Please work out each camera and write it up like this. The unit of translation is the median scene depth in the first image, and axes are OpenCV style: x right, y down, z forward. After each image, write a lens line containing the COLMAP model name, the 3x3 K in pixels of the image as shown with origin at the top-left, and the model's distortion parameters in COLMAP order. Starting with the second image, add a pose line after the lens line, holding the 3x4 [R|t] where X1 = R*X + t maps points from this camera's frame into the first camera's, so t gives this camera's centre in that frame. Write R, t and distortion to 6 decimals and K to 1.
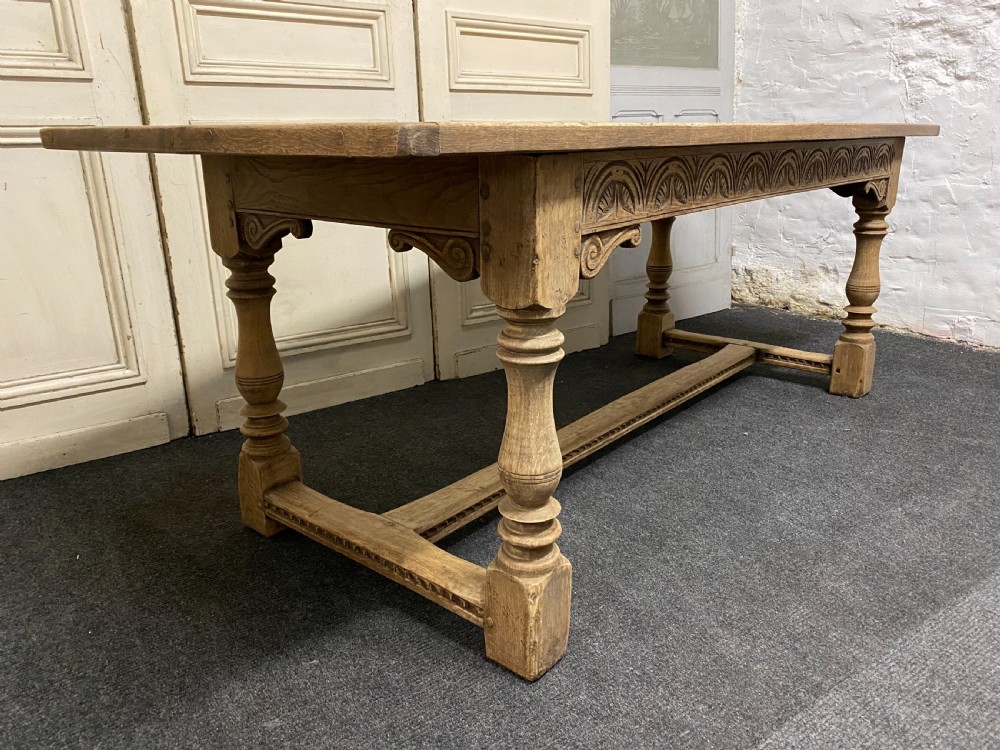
lens RADIAL K [[769.2, 0, 500.5], [0, 769.2, 372.9], [0, 0, 1]] dist [0.037771, -0.040142]
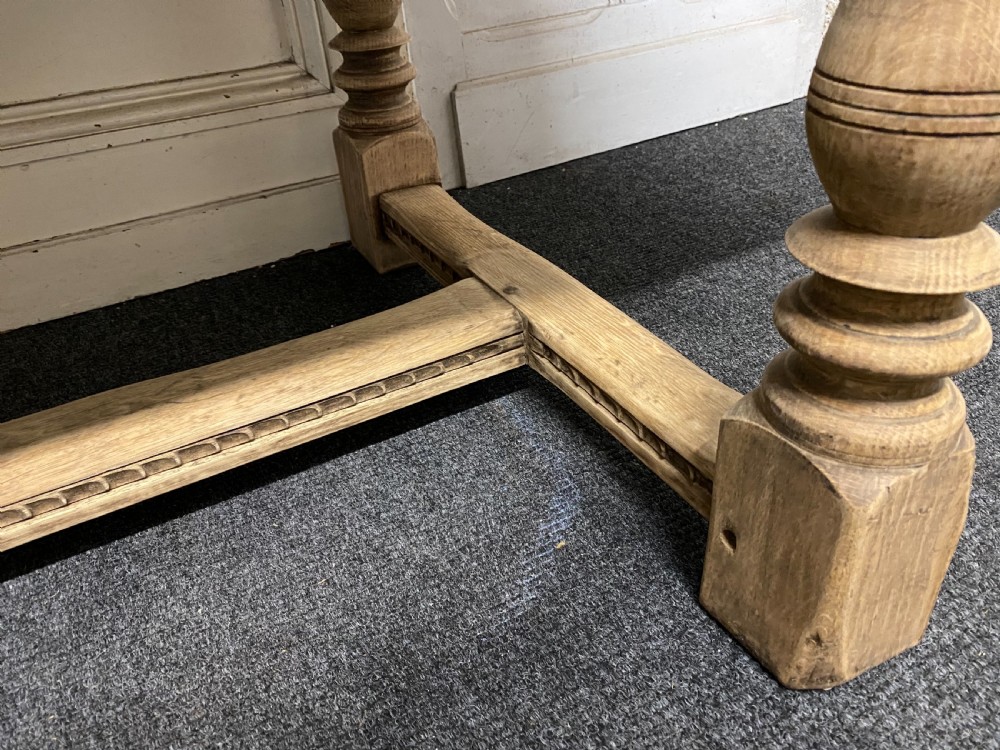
lens RADIAL K [[769.2, 0, 502.2], [0, 769.2, 377.6], [0, 0, 1]] dist [0.037771, -0.040142]
pose [[0.928709, 0.169326, -0.329892, 0.763911], [-0.057366, 0.944549, 0.323320, -0.173187], [0.366345, -0.281345, 0.886925, 1.418913]]
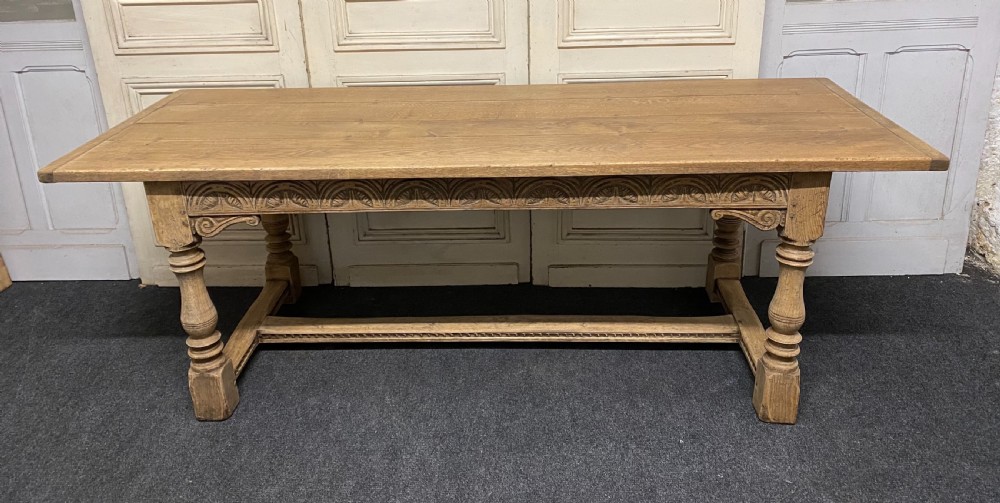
lens RADIAL K [[773.1, 0, 505.0], [0, 773.1, 203.7], [0, 0, 1]] dist [0.023683, -0.031643]
pose [[0.605230, 0.293111, -0.740124, 1.532950], [-0.212376, 0.955499, 0.204738, -0.589306], [0.767199, 0.033271, 0.640546, 0.272432]]
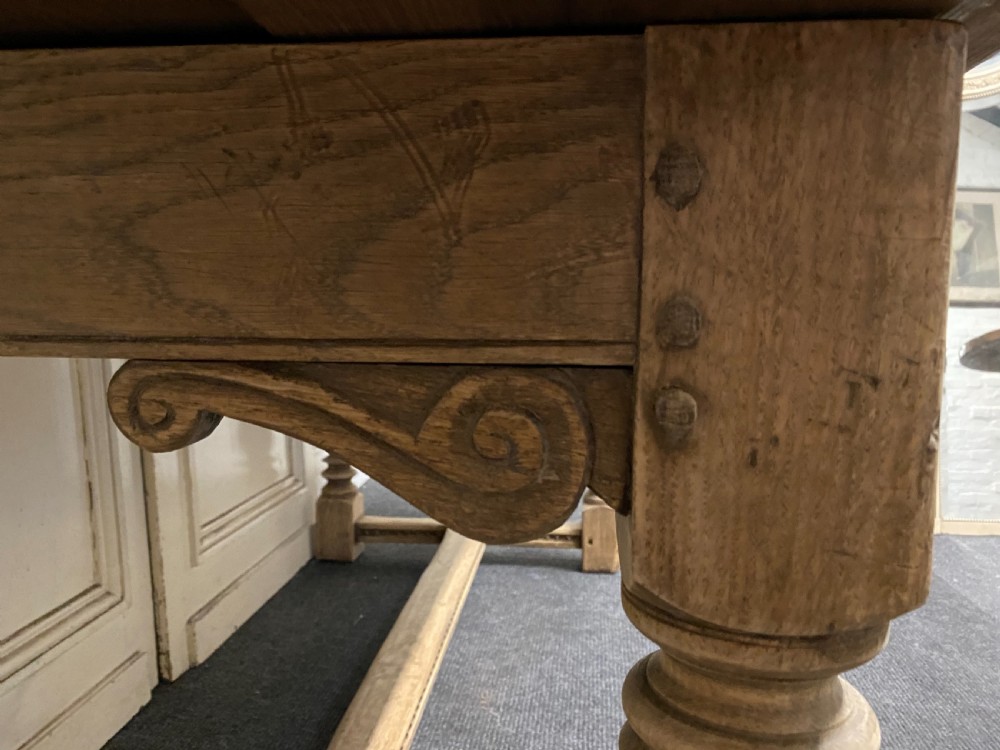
lens RADIAL K [[769.2, 0, 496.7], [0, 769.2, 373.7], [0, 0, 1]] dist [0.037771, -0.040142]
pose [[0.829556, -0.040492, 0.556953, -0.150514], [0.154681, 0.975004, -0.159505, -0.104758], [-0.536572, 0.218468, 0.815084, 0.616080]]
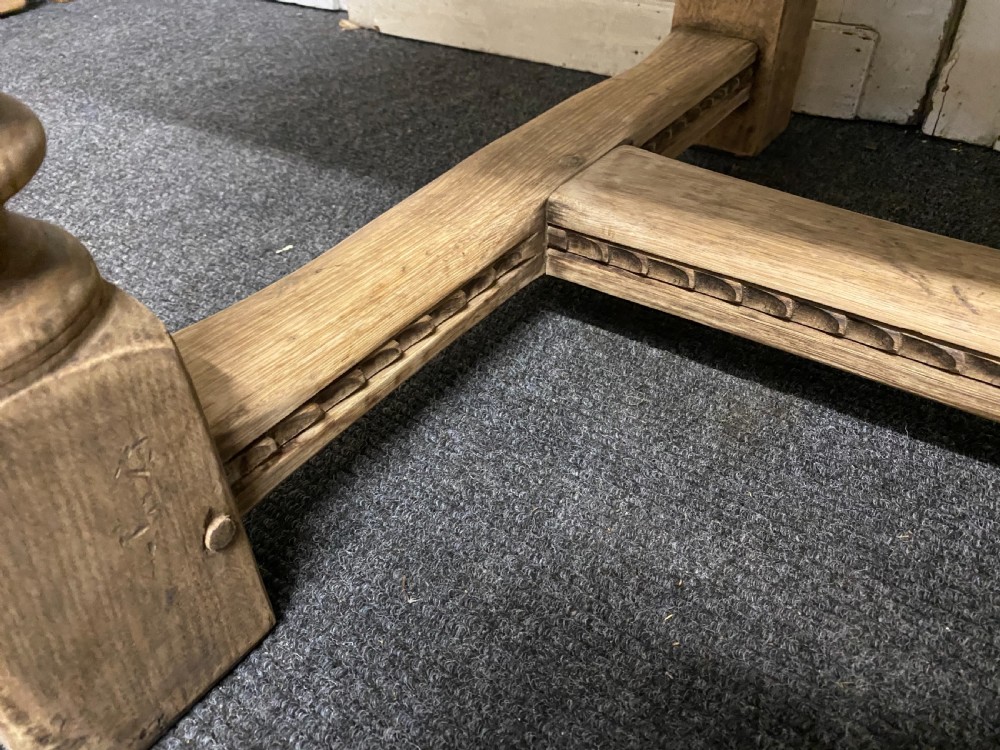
lens RADIAL K [[769.2, 0, 510.7], [0, 769.2, 379.9], [0, 0, 1]] dist [0.037771, -0.040142]
pose [[0.097734, 0.629575, -0.770768, 0.173859], [-0.284515, 0.759828, 0.584562, 0.084326], [0.953677, 0.162163, 0.253385, 0.936634]]
